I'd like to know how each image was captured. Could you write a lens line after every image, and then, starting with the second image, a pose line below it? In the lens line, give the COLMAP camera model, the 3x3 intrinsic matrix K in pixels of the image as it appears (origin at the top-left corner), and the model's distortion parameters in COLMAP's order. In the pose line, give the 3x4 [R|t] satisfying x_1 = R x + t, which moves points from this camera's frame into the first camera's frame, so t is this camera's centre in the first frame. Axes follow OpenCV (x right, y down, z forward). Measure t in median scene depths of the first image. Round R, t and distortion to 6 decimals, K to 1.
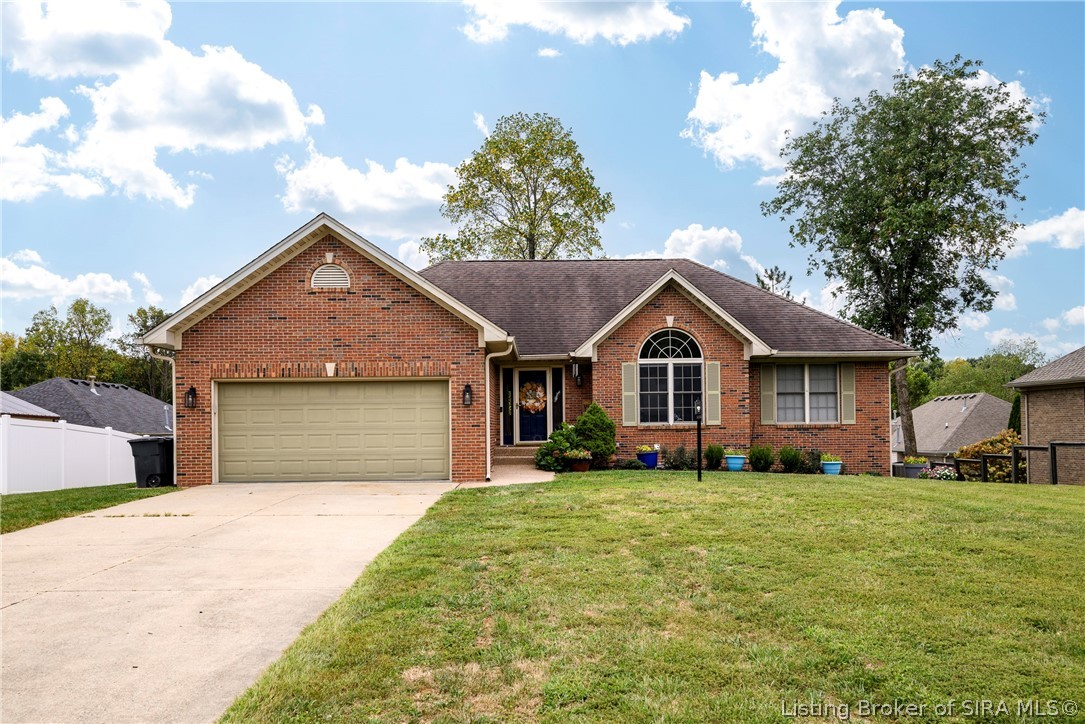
lens RADIAL K [[918.6, 0, 545.3], [0, 918.6, 408.6], [0, 0, 1]] dist [0.000148, -0.002900]
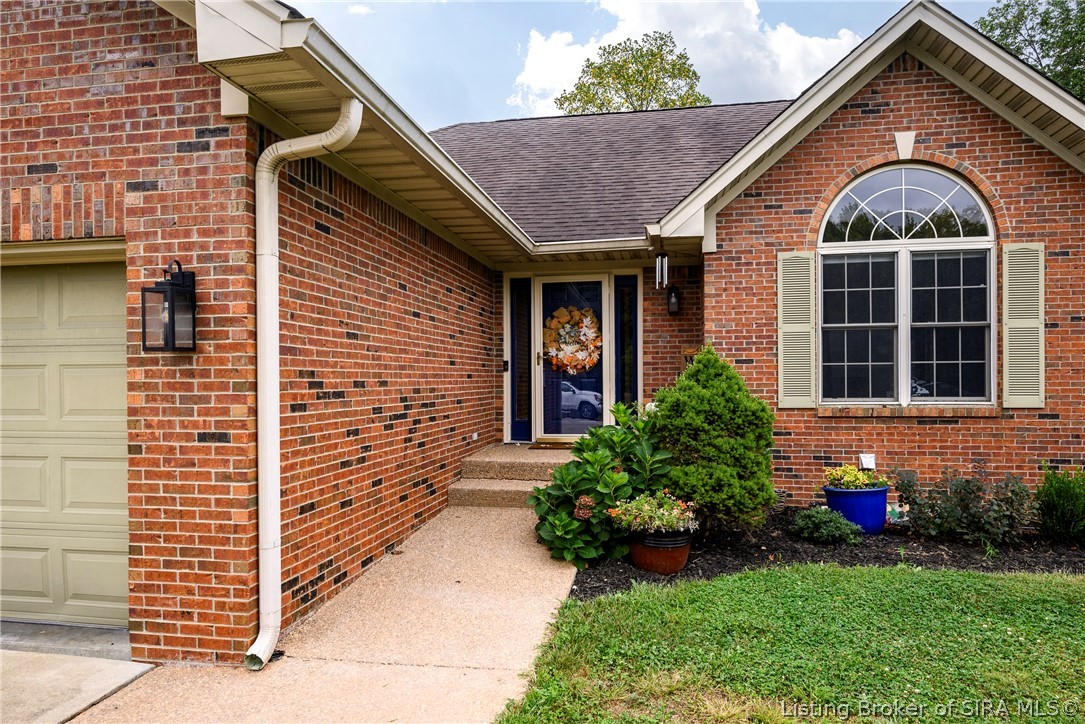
lens RADIAL K [[690.9, 0, 547.9], [0, 690.9, 379.9], [0, 0, 1]] dist [-0.001531, -0.000785]
pose [[0.984402, 0.005743, -0.175839, 0.036681], [-0.001098, 0.999648, 0.026498, -0.001296], [0.175930, -0.025891, 0.984062, 0.674897]]
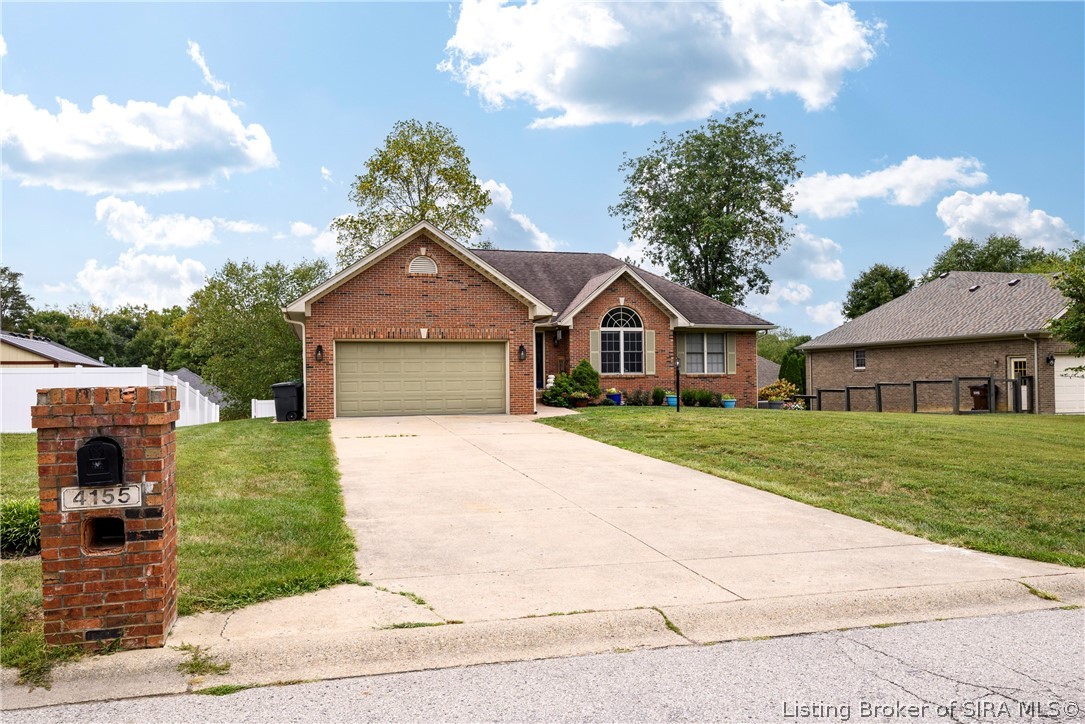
lens RADIAL K [[799.7, 0, 542.5], [0, 799.7, 362.0], [0, 0, 1]] dist [0.000647, -0.000001]
pose [[0.965424, 0.005973, 0.260615, -0.302348], [-0.006068, 0.999981, -0.000437, -0.000295], [-0.260613, -0.001160, 0.965443, -0.157541]]
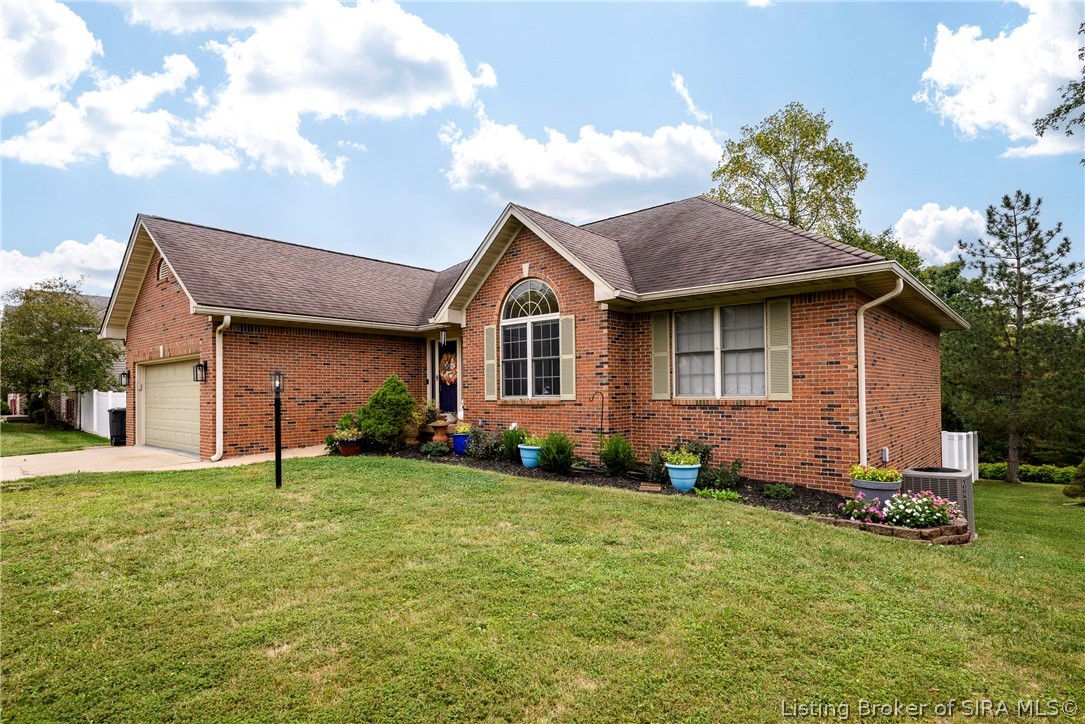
lens RADIAL K [[563.6, 0, 544.7], [0, 563.6, 385.7], [0, 0, 1]] dist [-0.001765, -0.000179]
pose [[0.751881, -0.005410, -0.659276, 0.470656], [0.019467, 0.999712, 0.013998, -0.000783], [0.659011, -0.023359, 0.751771, 0.637477]]
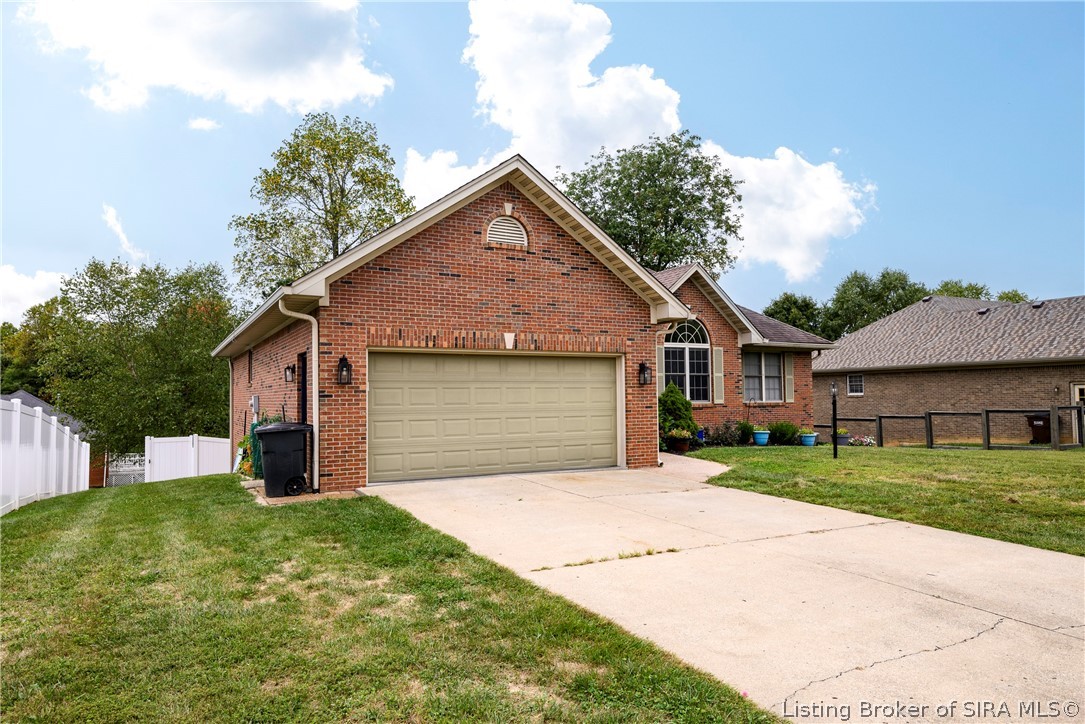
lens RADIAL K [[702.6, 0, 542.5], [0, 702.6, 362.0], [0, 0, 1]] dist [-0.000370, 0.001302]
pose [[0.882003, 0.025725, 0.470541, -0.412417], [-0.010598, 0.999339, -0.034770, -0.000911], [-0.471124, 0.025681, 0.881693, 0.339163]]
